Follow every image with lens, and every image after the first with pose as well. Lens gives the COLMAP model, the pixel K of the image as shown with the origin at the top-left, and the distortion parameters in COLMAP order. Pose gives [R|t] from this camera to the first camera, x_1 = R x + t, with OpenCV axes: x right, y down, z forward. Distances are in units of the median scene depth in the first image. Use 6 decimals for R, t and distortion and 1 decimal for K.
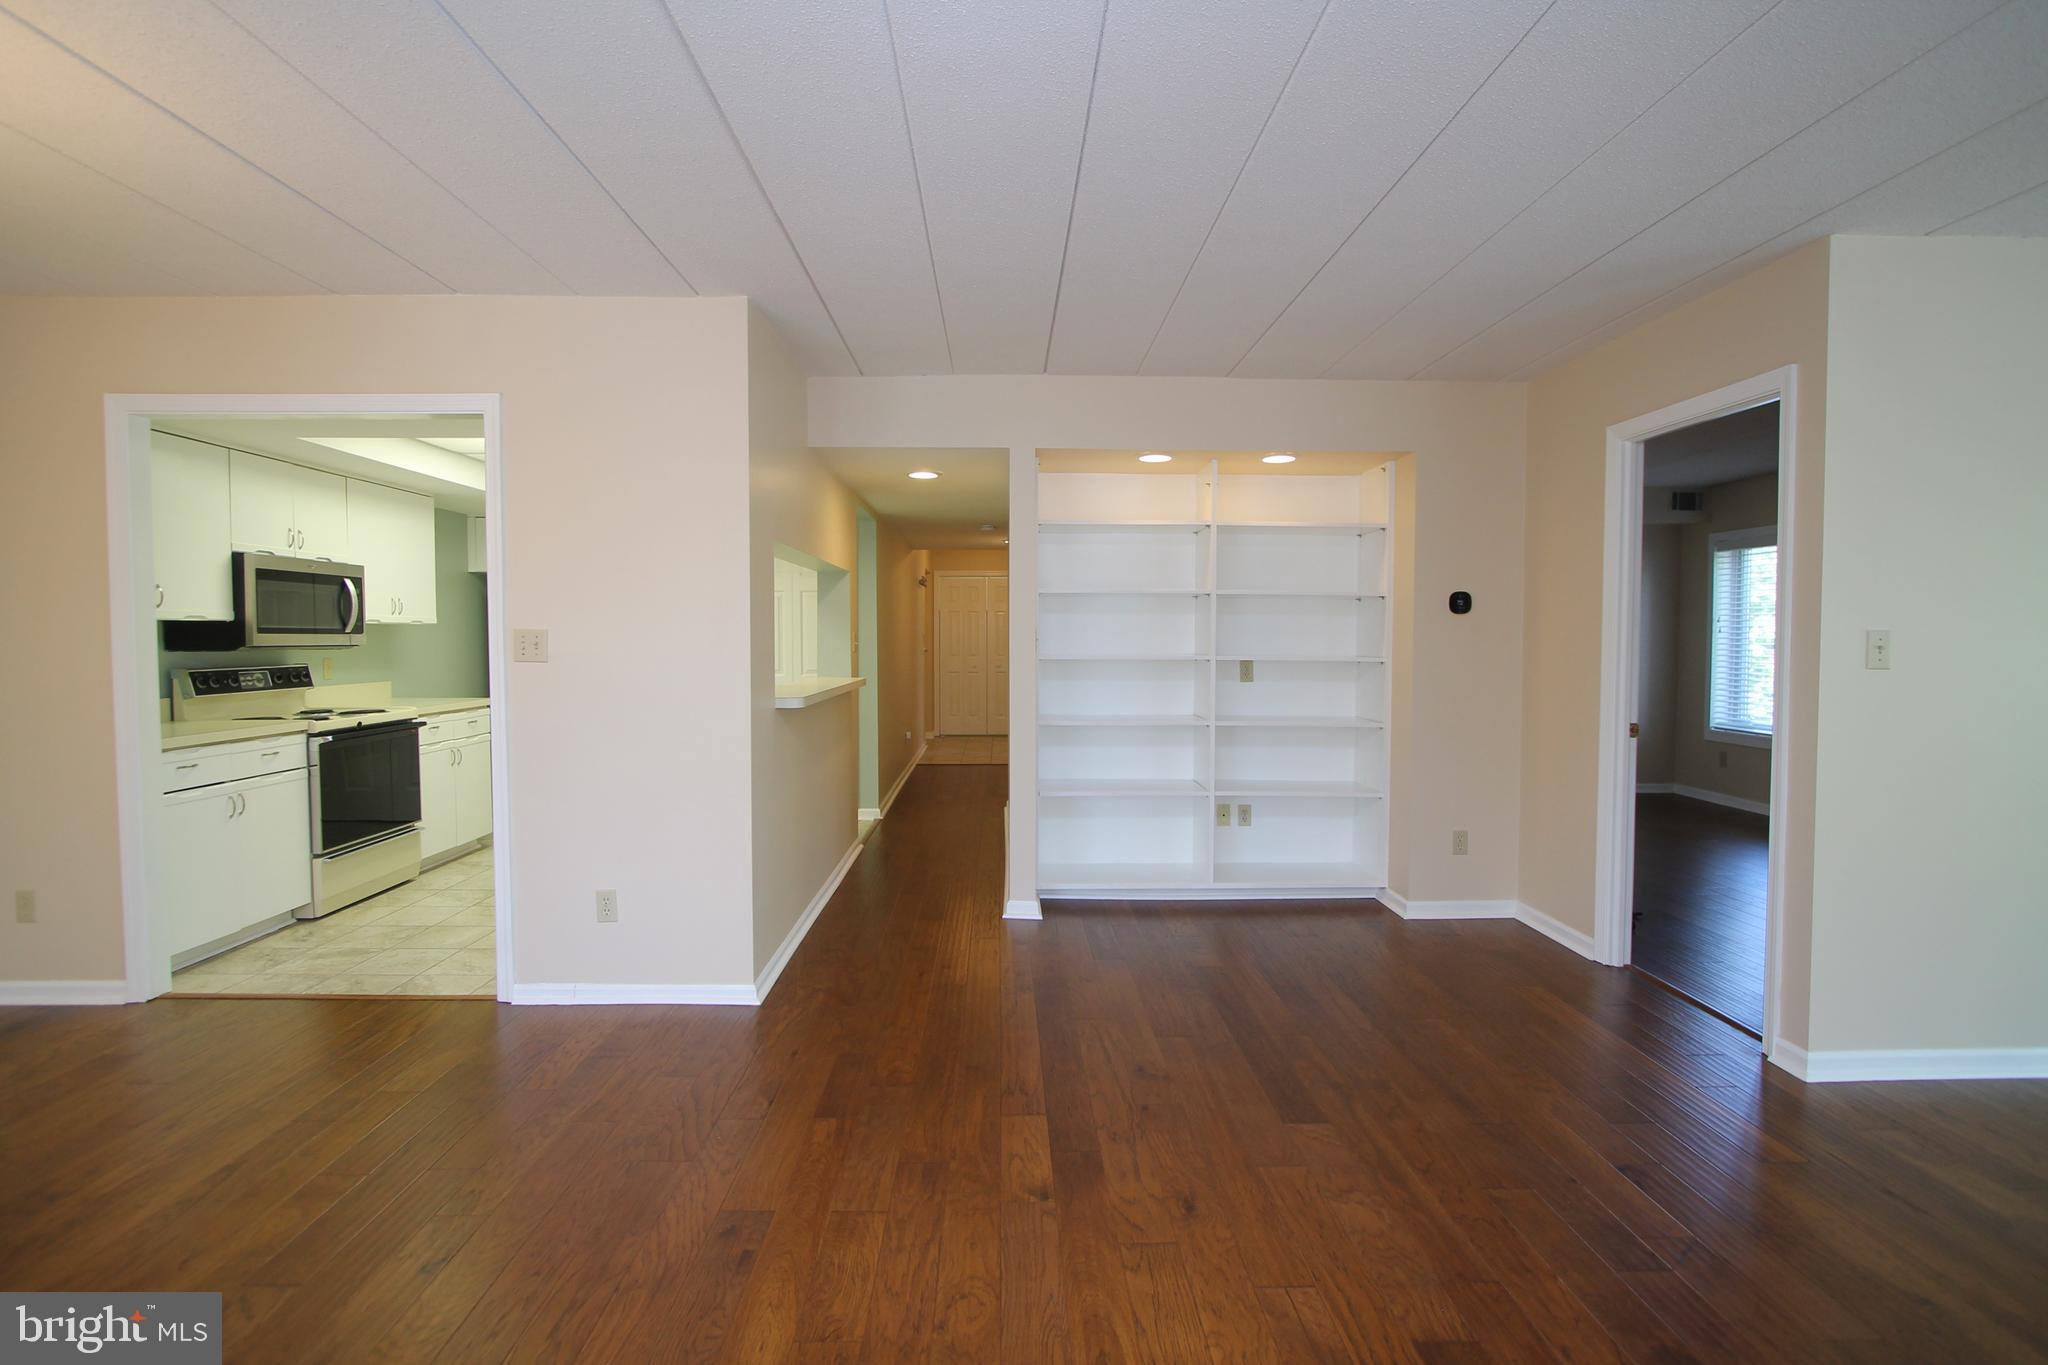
lens RADIAL K [[958.0, 0, 1019.2], [0, 958.0, 671.5], [0, 0, 1]] dist [-0.013749, 0.000476]
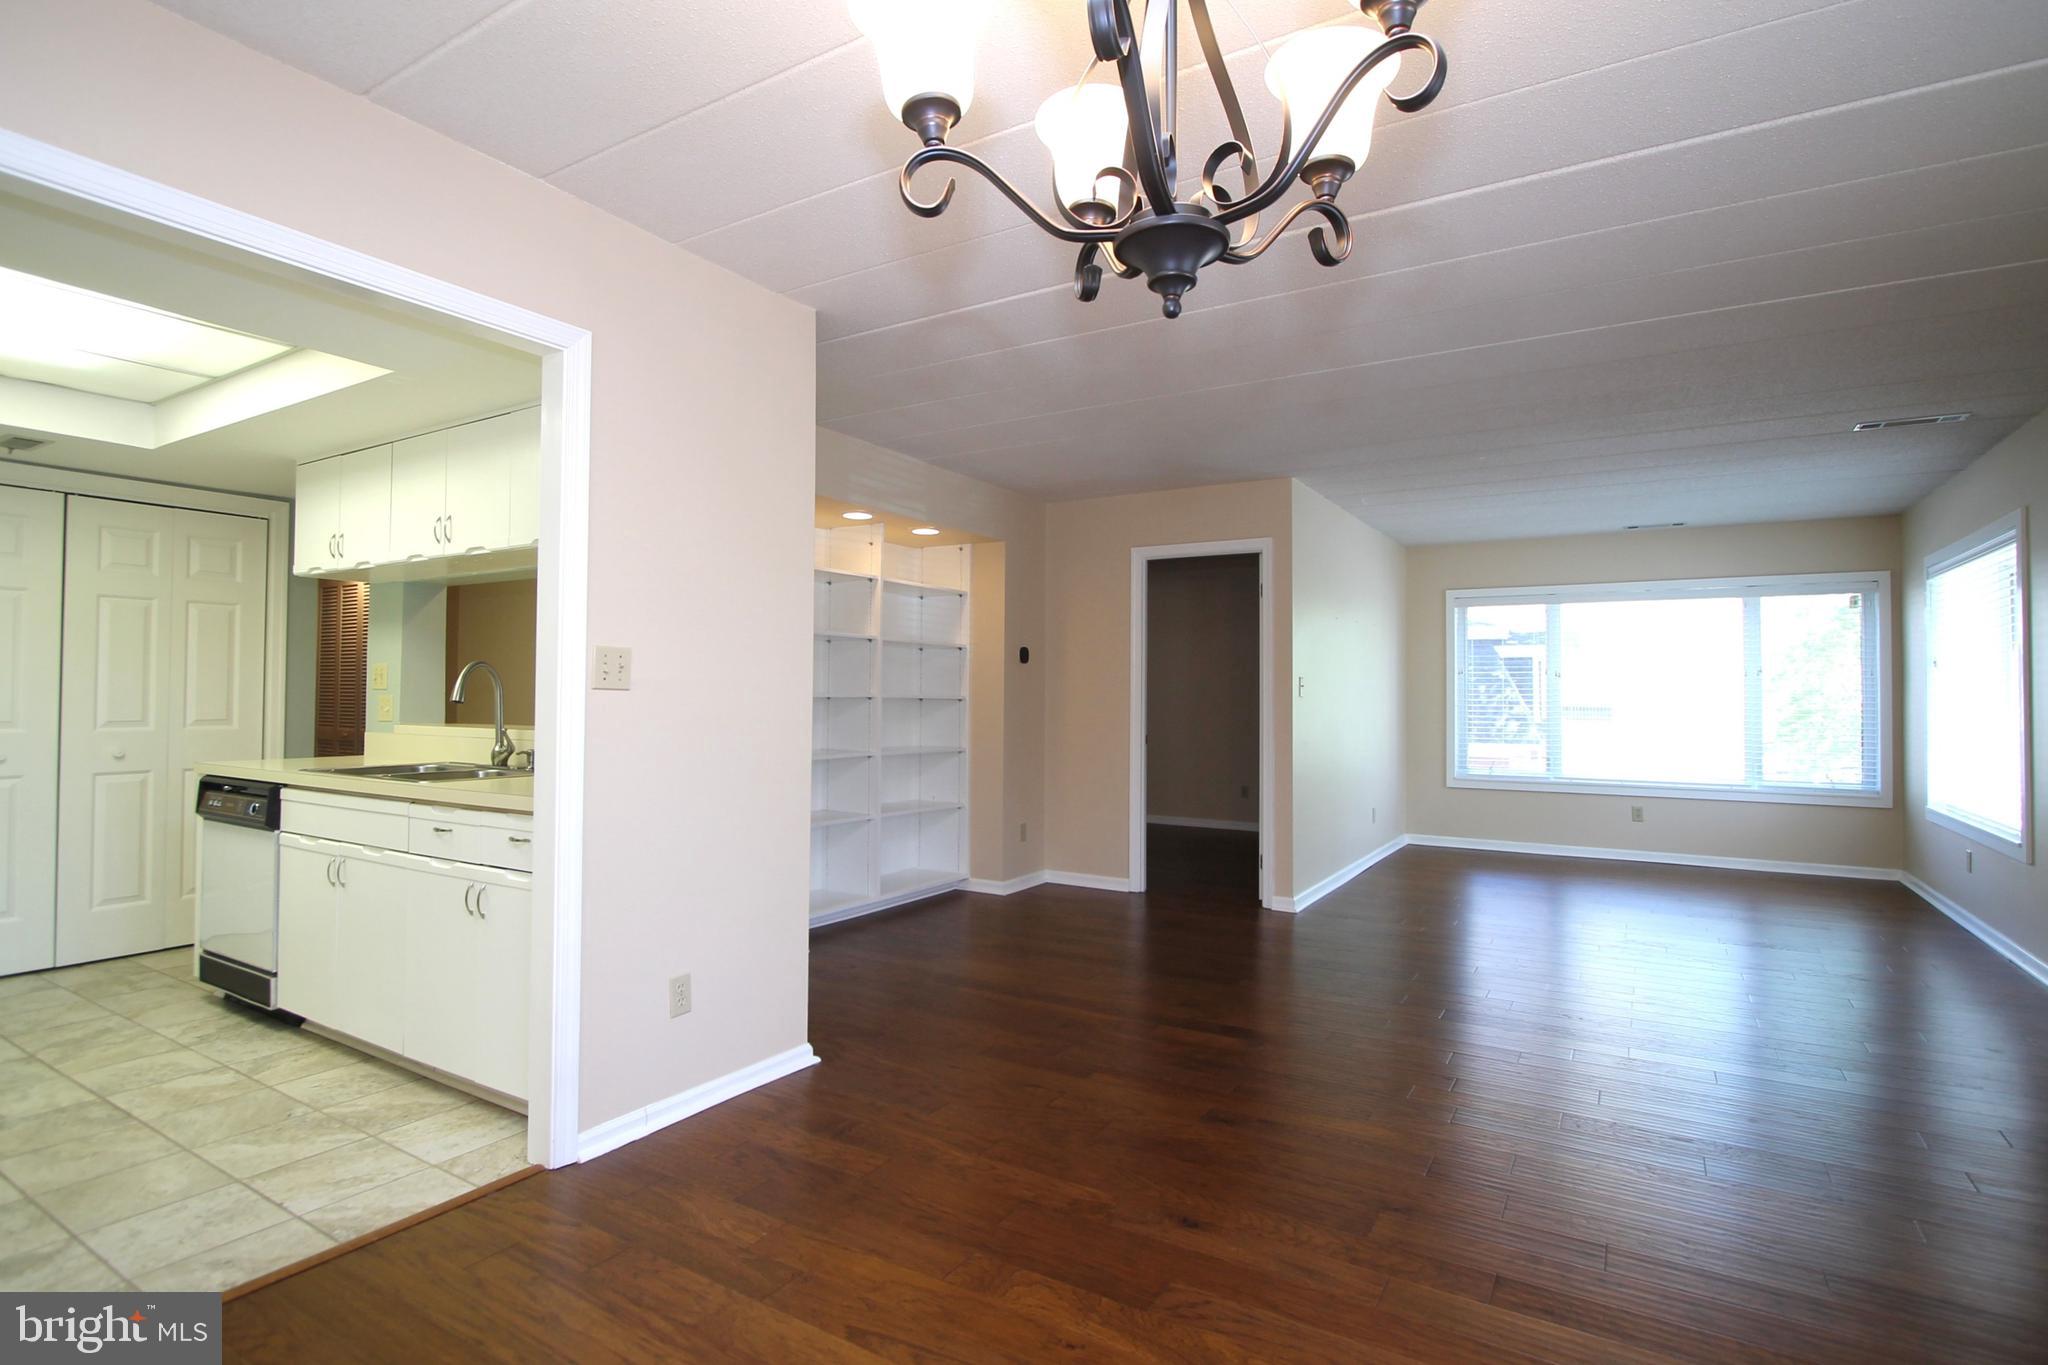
lens RADIAL K [[1025.3, 0, 1006.0], [0, 1025.3, 674.4], [0, 0, 1]] dist [-0.026578, 0.006272]
pose [[0.543428, 0.019858, 0.839221, -0.834815], [0.024826, 0.998903, -0.039713, 0.014144], [-0.839088, 0.042416, 0.542339, 0.243311]]
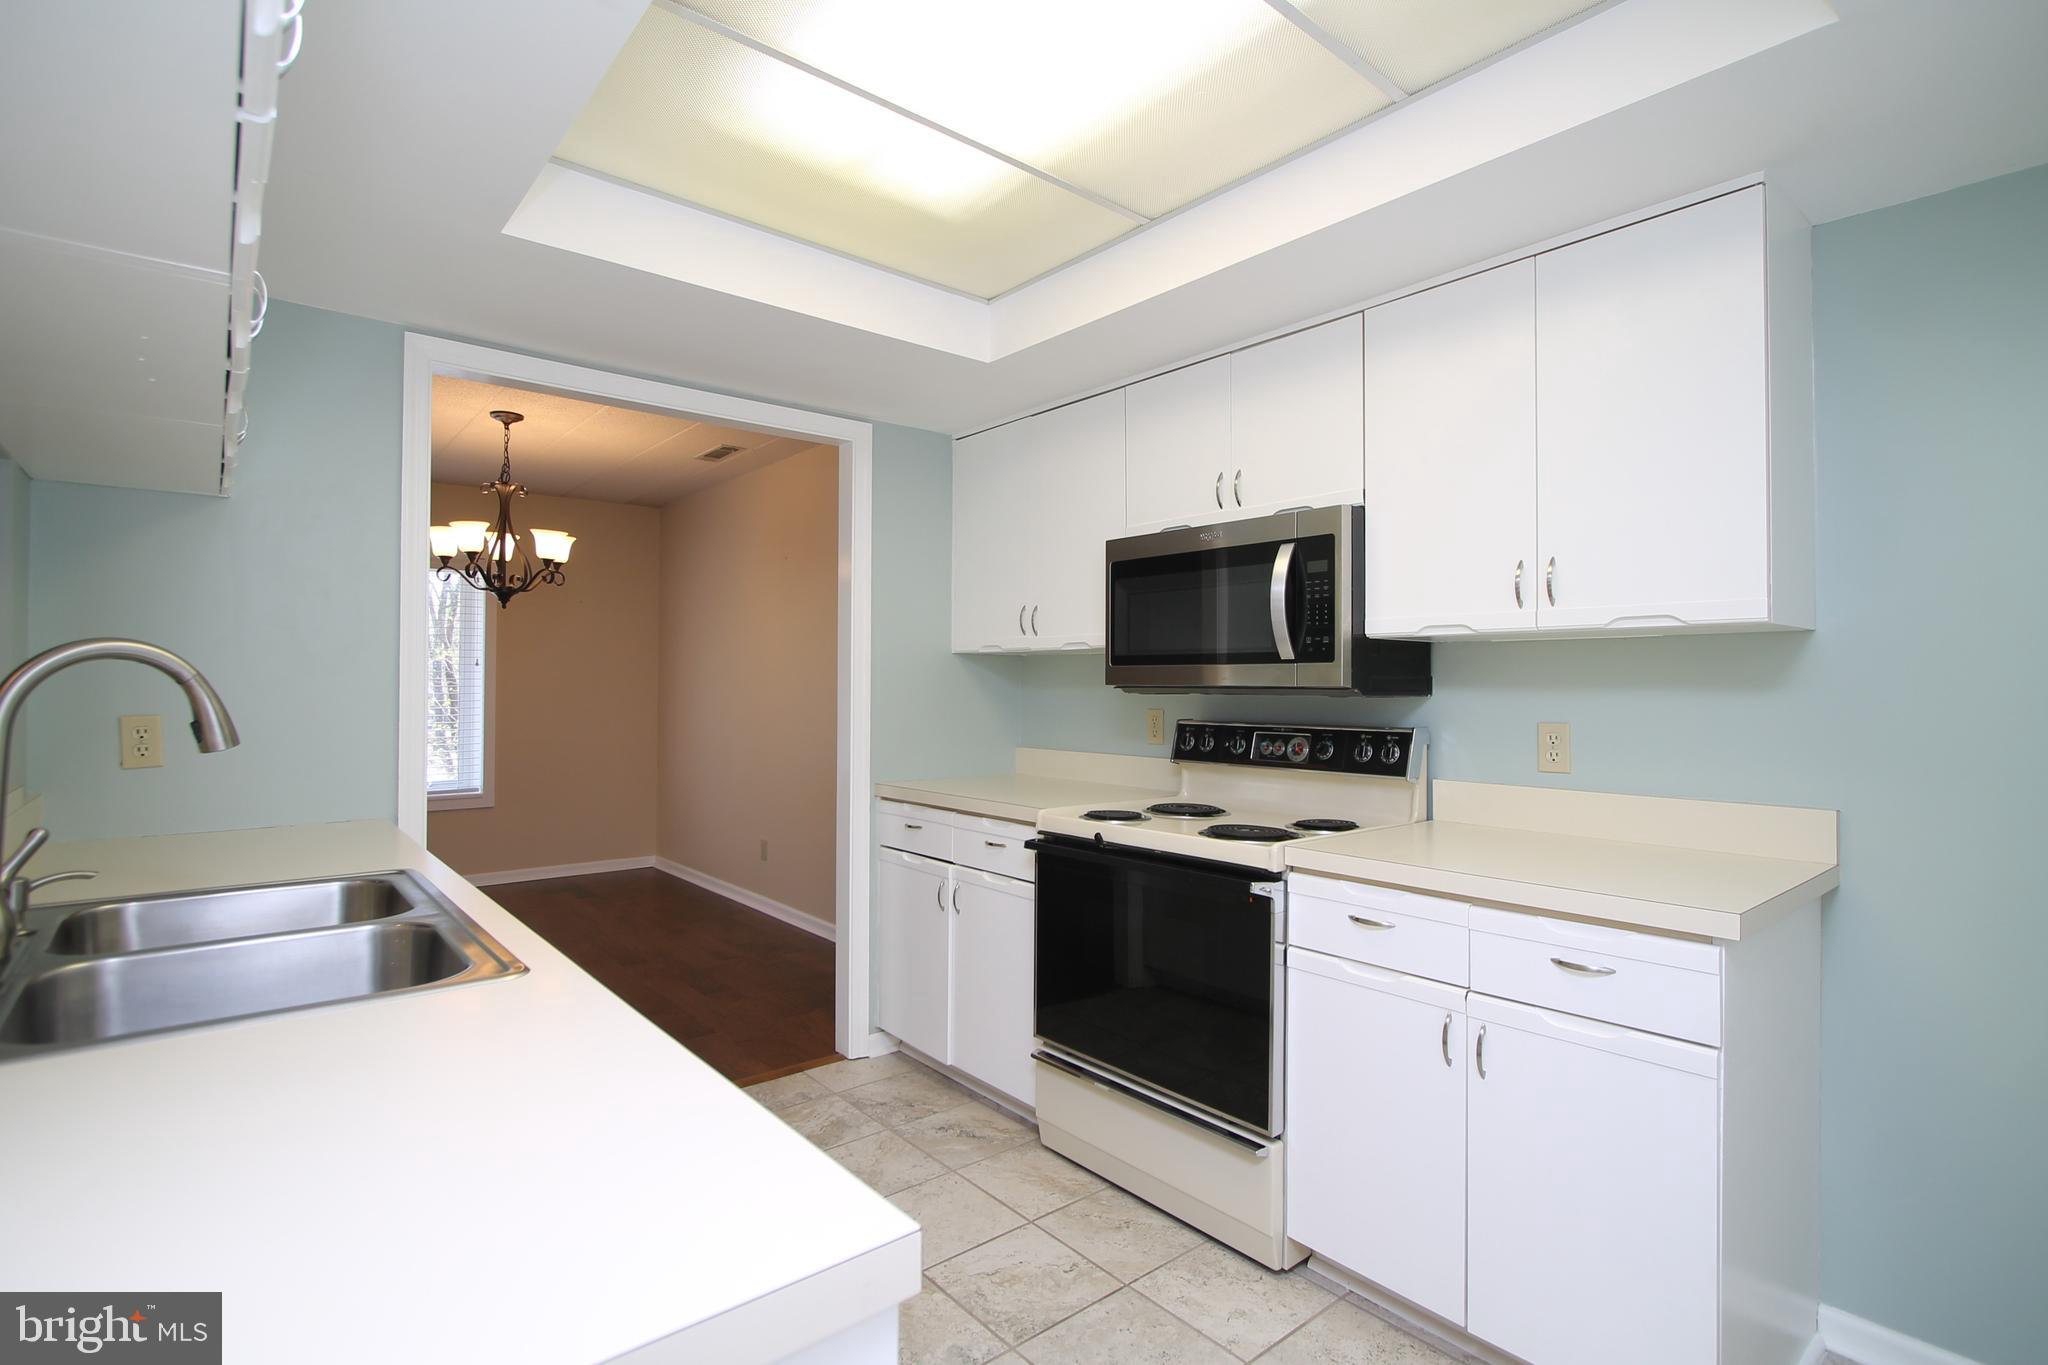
lens RADIAL K [[911.5, 0, 1085.7], [0, 911.5, 683.2], [0, 0, 1]] dist [-0.037618, -0.000033]
pose [[-0.733747, -0.013499, -0.679289, -0.397847], [-0.036434, 0.999146, 0.019500, -0.041688], [0.678445, 0.039058, -0.733612, 1.517659]]
